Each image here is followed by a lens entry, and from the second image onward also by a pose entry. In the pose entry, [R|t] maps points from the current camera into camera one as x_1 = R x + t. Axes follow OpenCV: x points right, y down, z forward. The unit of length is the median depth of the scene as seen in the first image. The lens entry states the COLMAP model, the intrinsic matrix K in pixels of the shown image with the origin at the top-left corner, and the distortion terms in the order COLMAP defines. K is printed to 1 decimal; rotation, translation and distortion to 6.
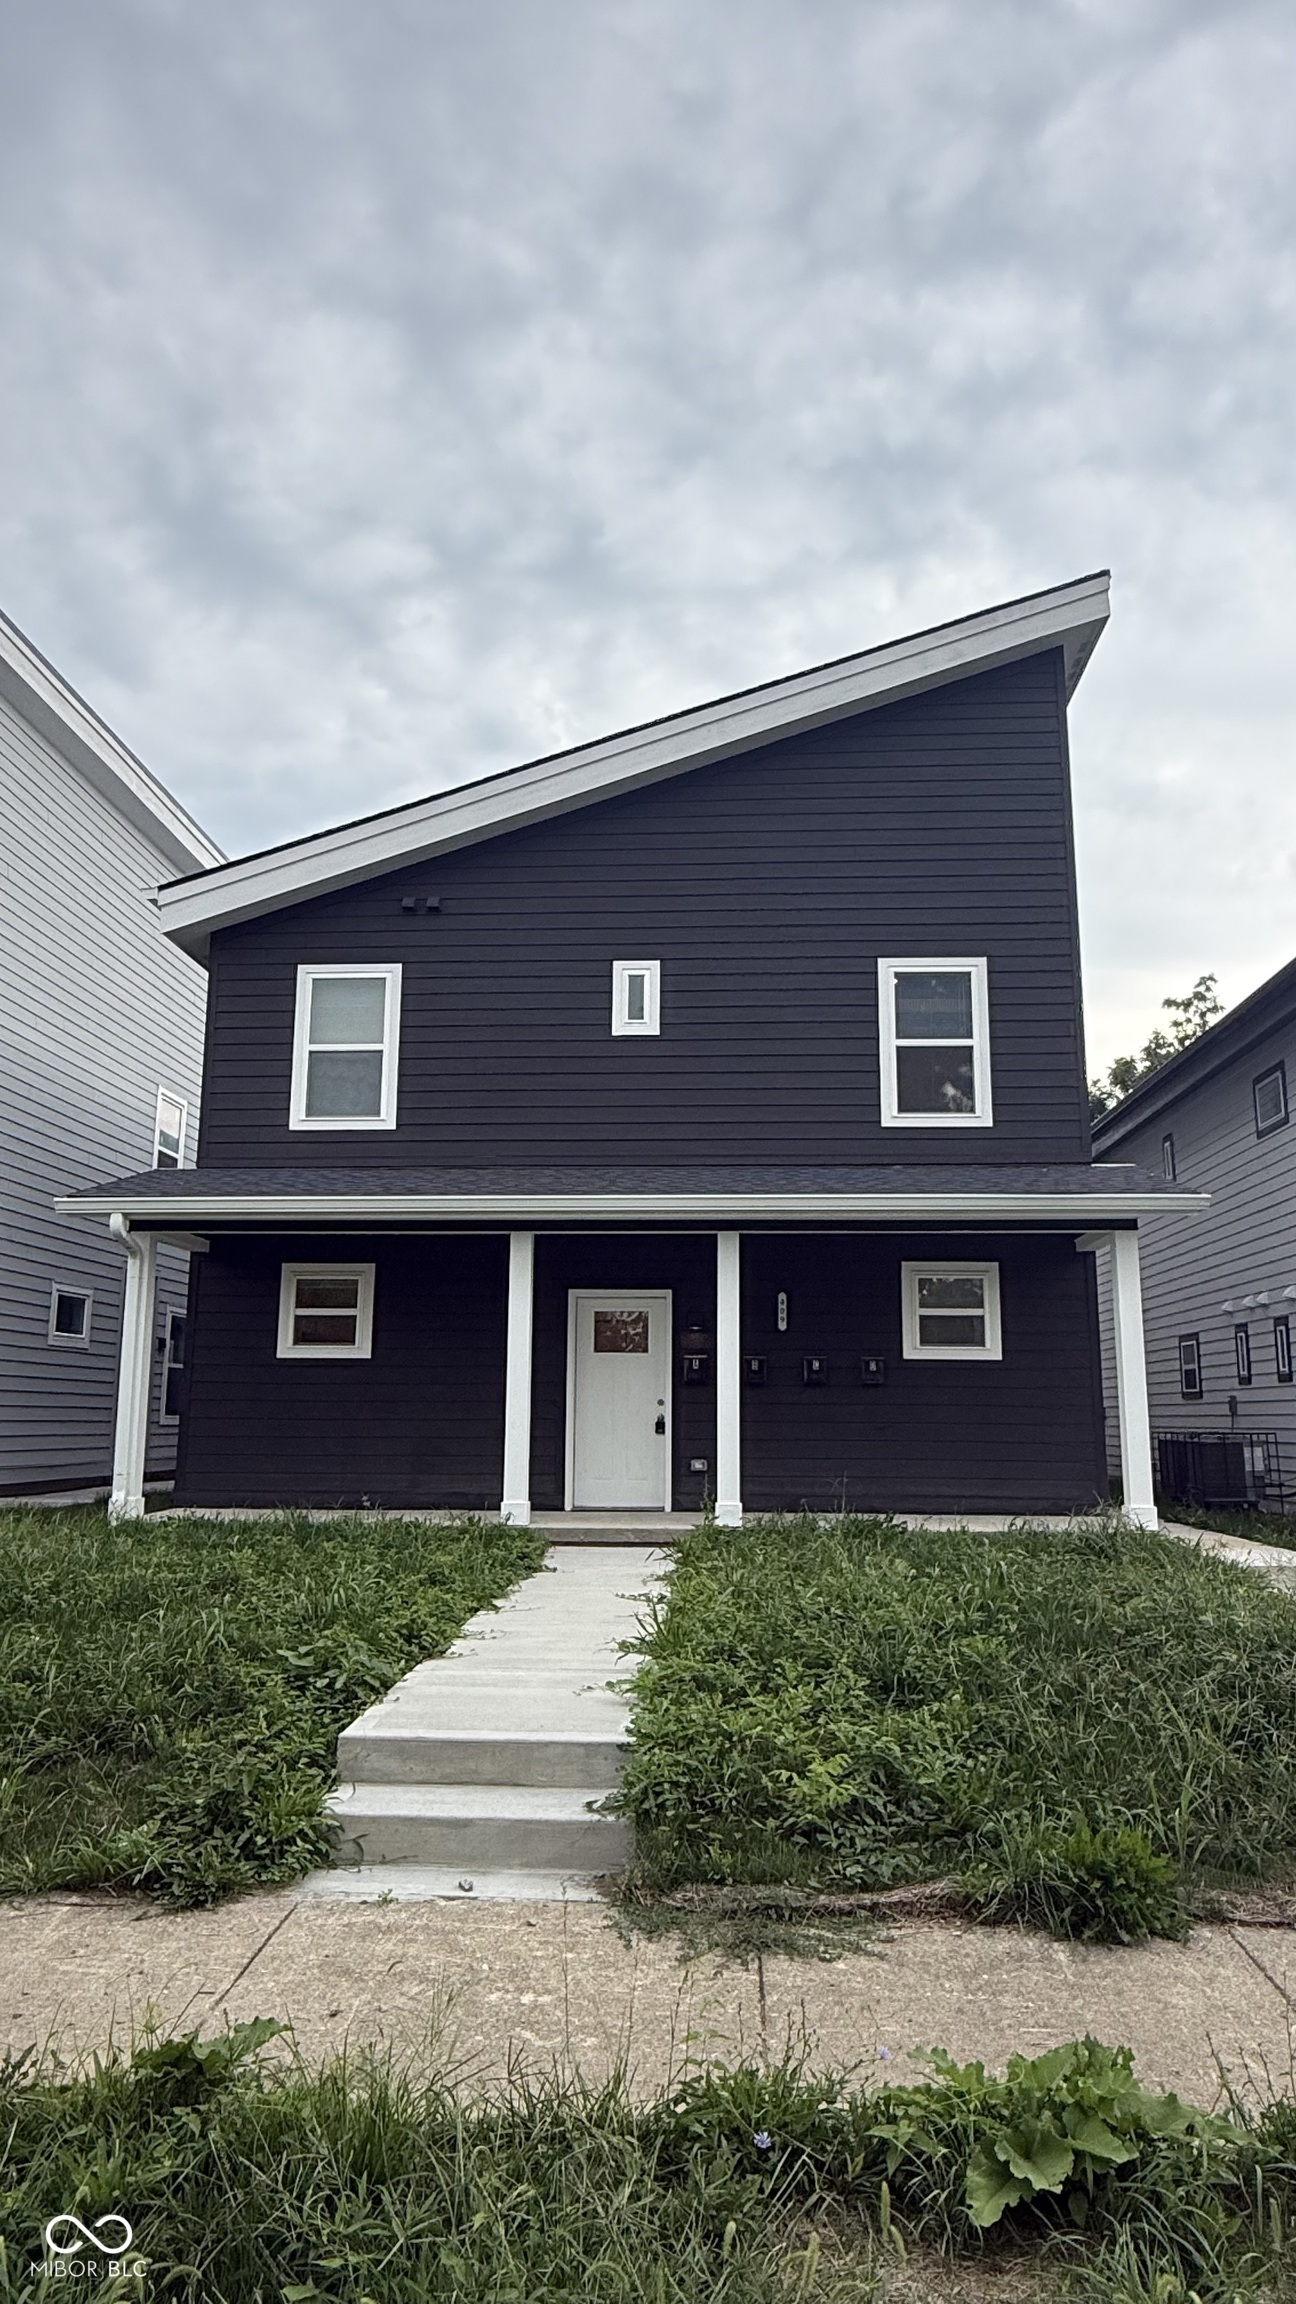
lens RADIAL K [[1419.6, 0, 649.1], [0, 1419.6, 1145.5], [0, 0, 1]] dist [0.003892, 0.000056]
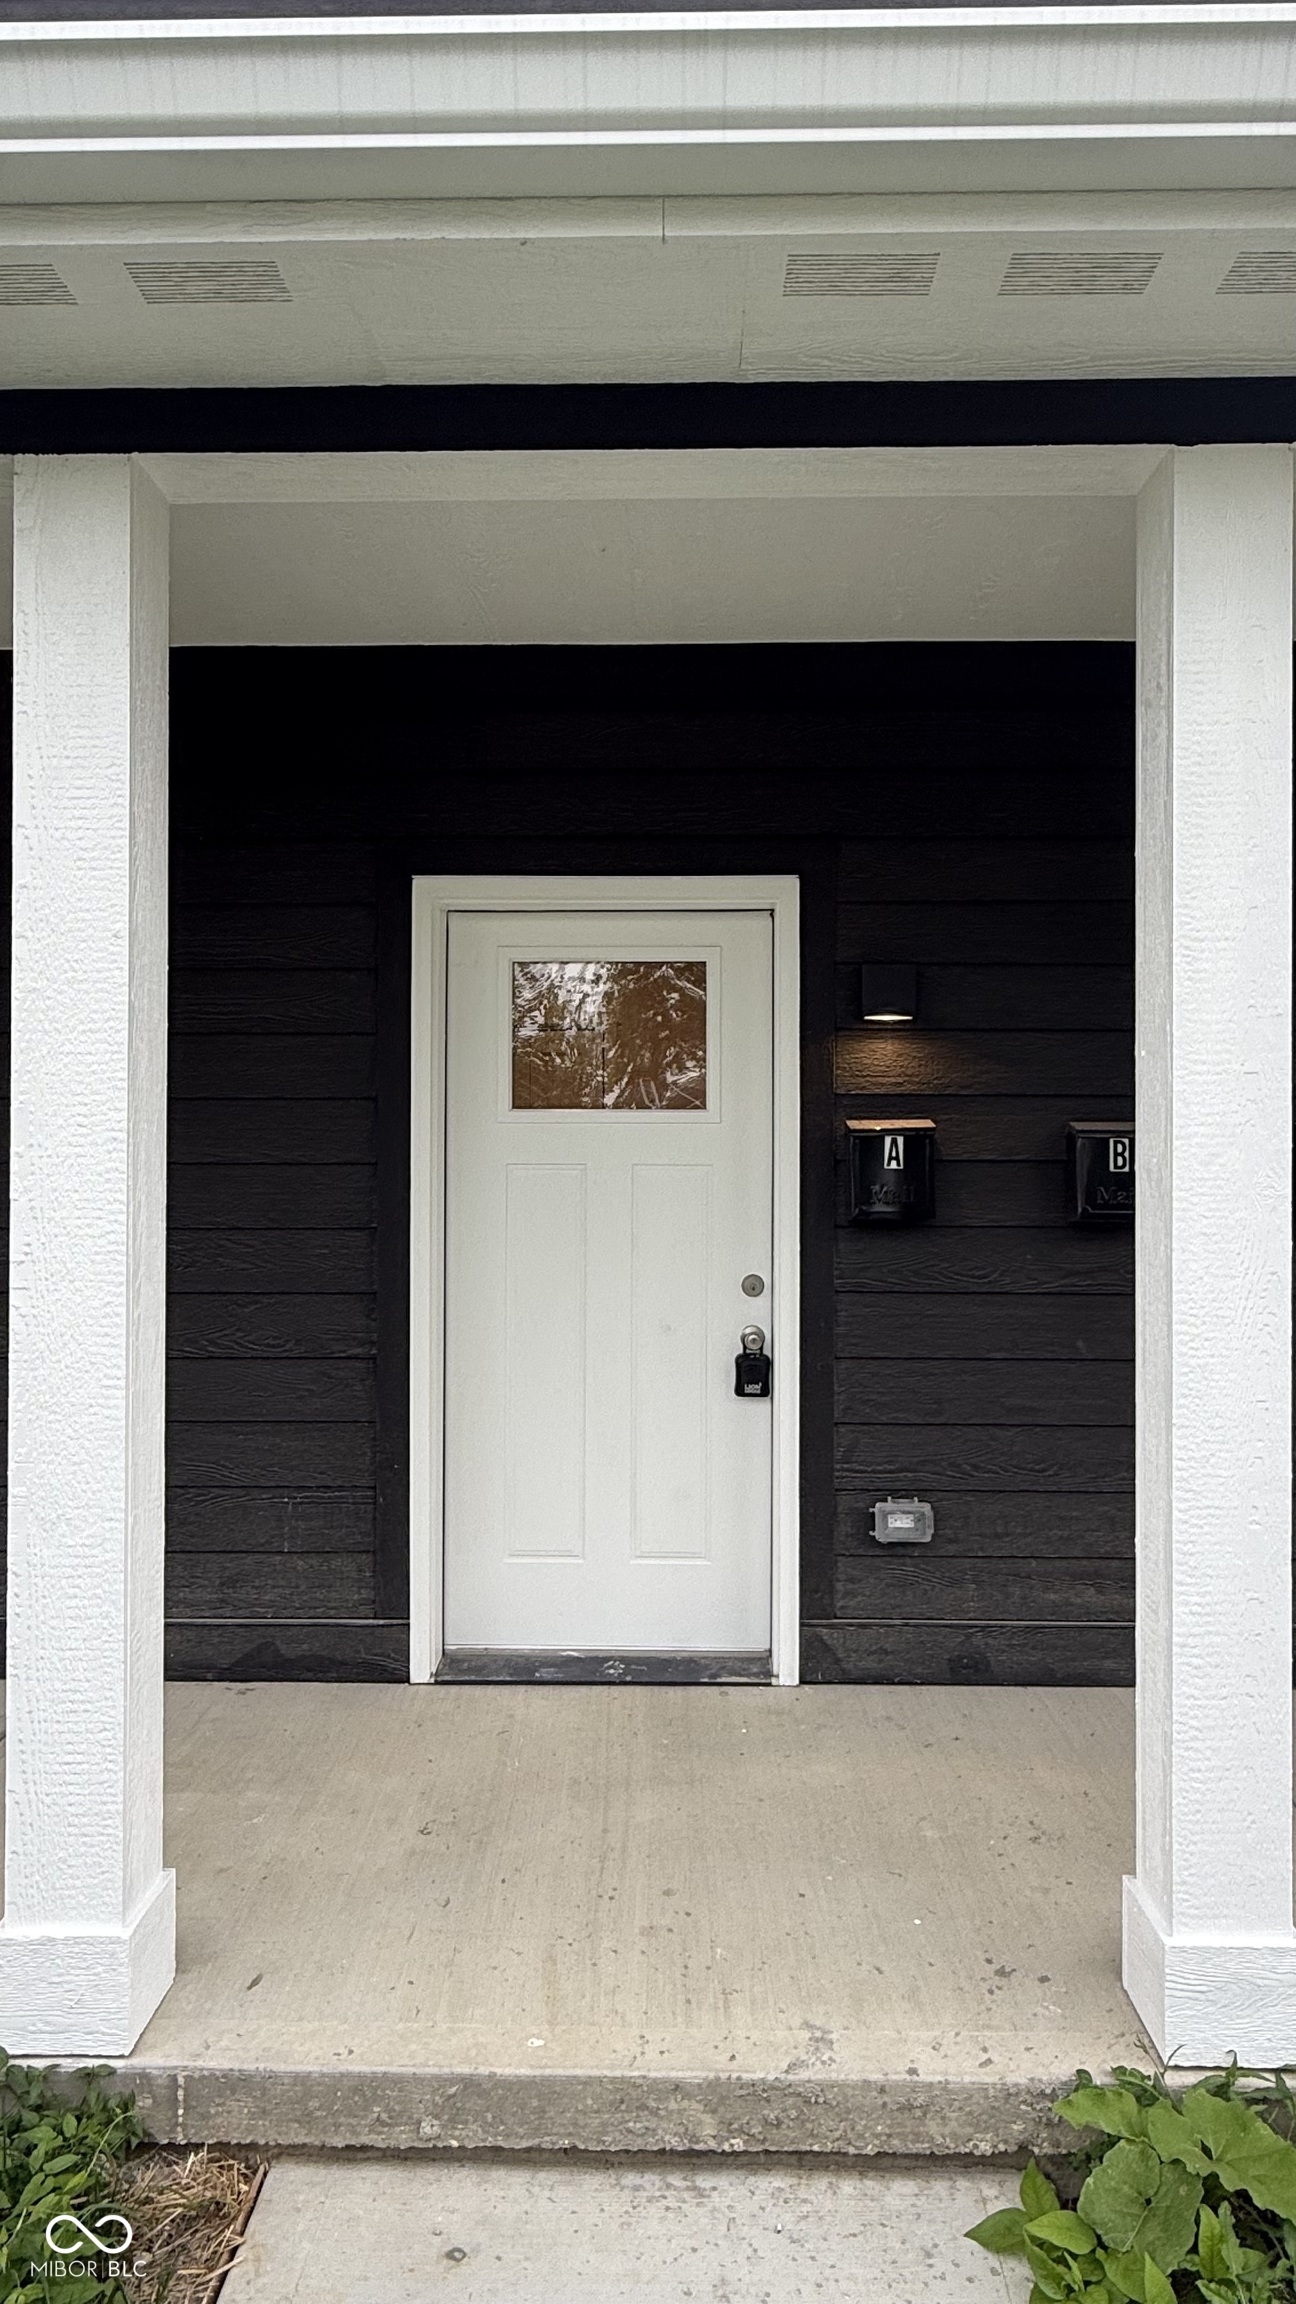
lens RADIAL K [[1419.6, 0, 655.1], [0, 1419.6, 1152.3], [0, 0, 1]] dist [0.003892, 0.000056]
pose [[0.999276, -0.003736, 0.037852, -0.021838], [-0.003164, 0.983548, 0.180620, 0.106048], [-0.037905, -0.180609, 0.982824, 0.739048]]
